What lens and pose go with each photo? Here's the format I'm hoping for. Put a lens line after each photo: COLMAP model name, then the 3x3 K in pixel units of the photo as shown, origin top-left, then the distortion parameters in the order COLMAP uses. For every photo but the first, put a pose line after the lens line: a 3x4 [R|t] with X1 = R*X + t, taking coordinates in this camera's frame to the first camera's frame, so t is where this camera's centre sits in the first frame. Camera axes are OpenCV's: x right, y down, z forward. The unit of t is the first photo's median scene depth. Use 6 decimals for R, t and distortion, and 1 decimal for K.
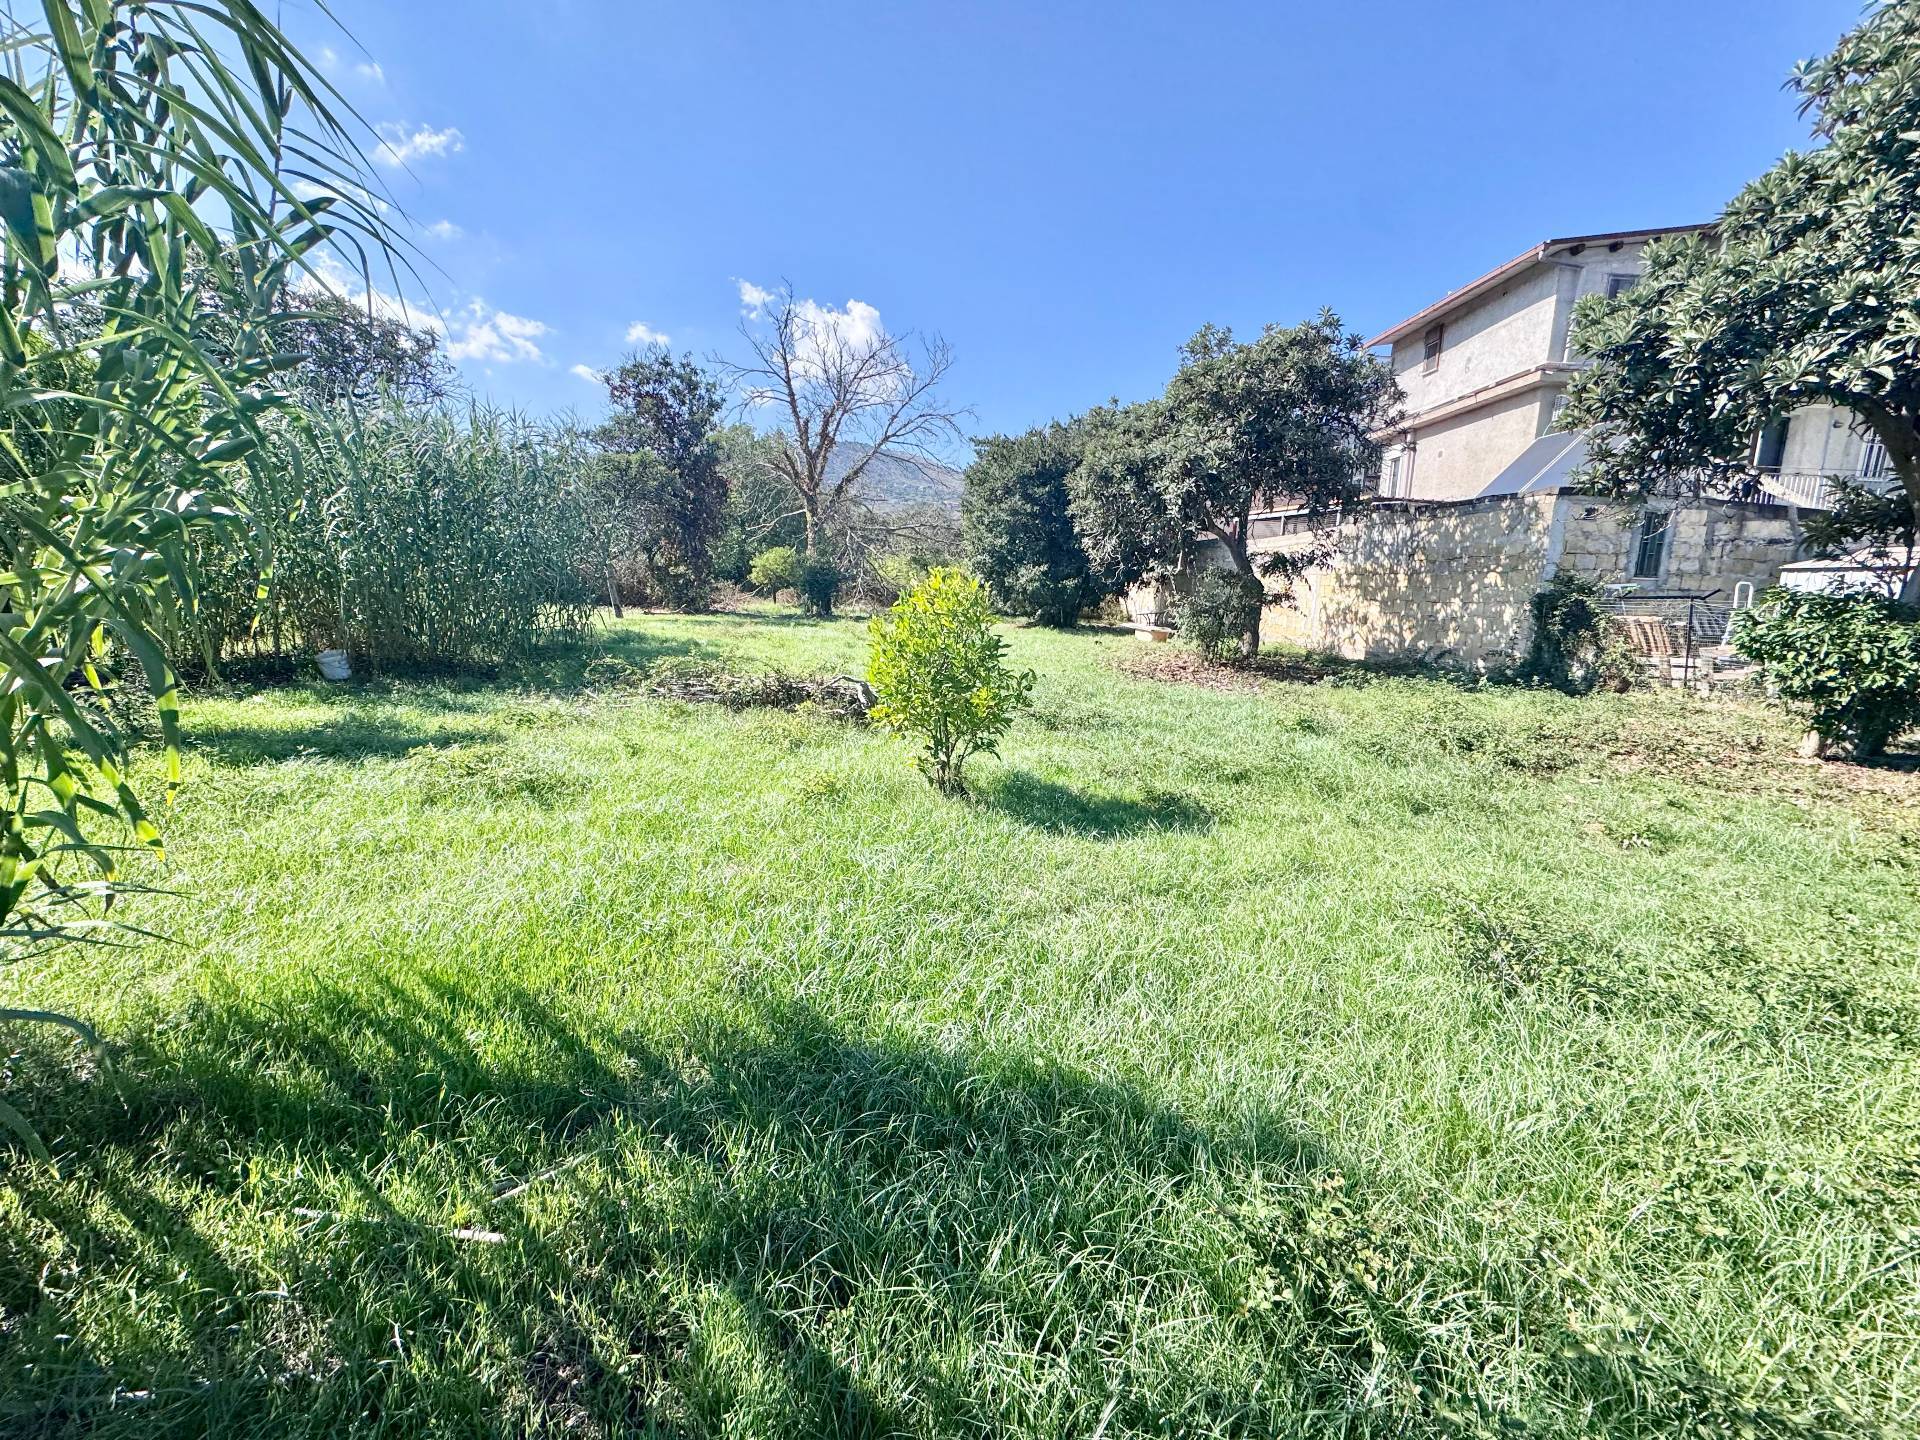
lens RADIAL K [[774.3, 0, 963.7], [0, 774.3, 719.1], [0, 0, 1]] dist [-0.000004, -0.000054]
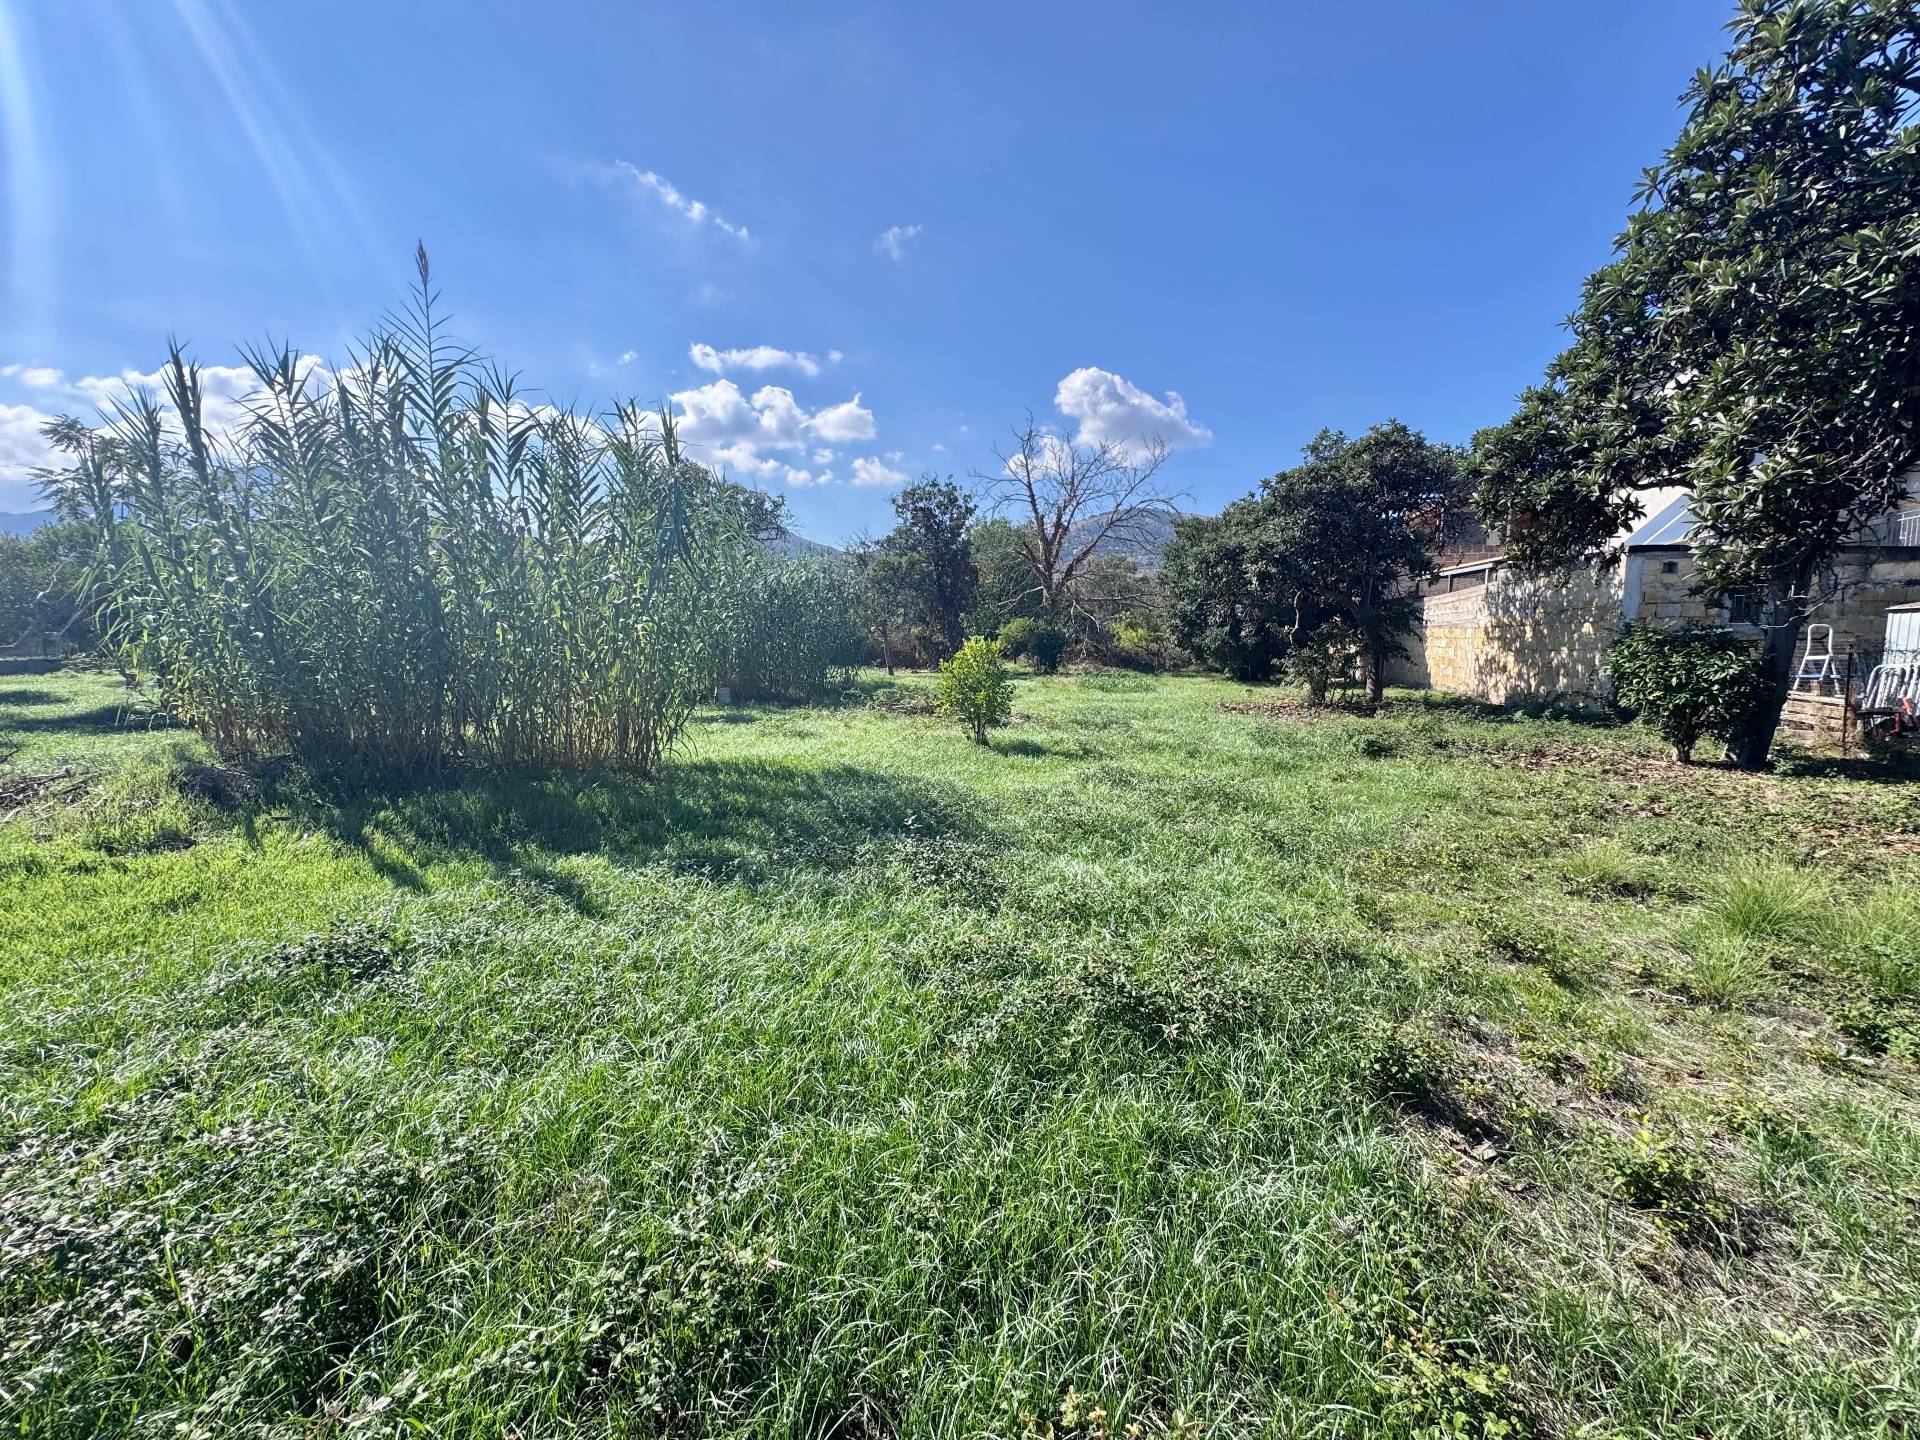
lens RADIAL K [[774.3, 0, 958.1], [0, 774.3, 720.5], [0, 0, 1]] dist [-0.000004, -0.000054]
pose [[0.933520, 0.012258, -0.358315, 0.196733], [-0.041158, 0.996472, -0.073140, 0.054597], [0.356154, 0.083025, 0.930731, -0.273041]]
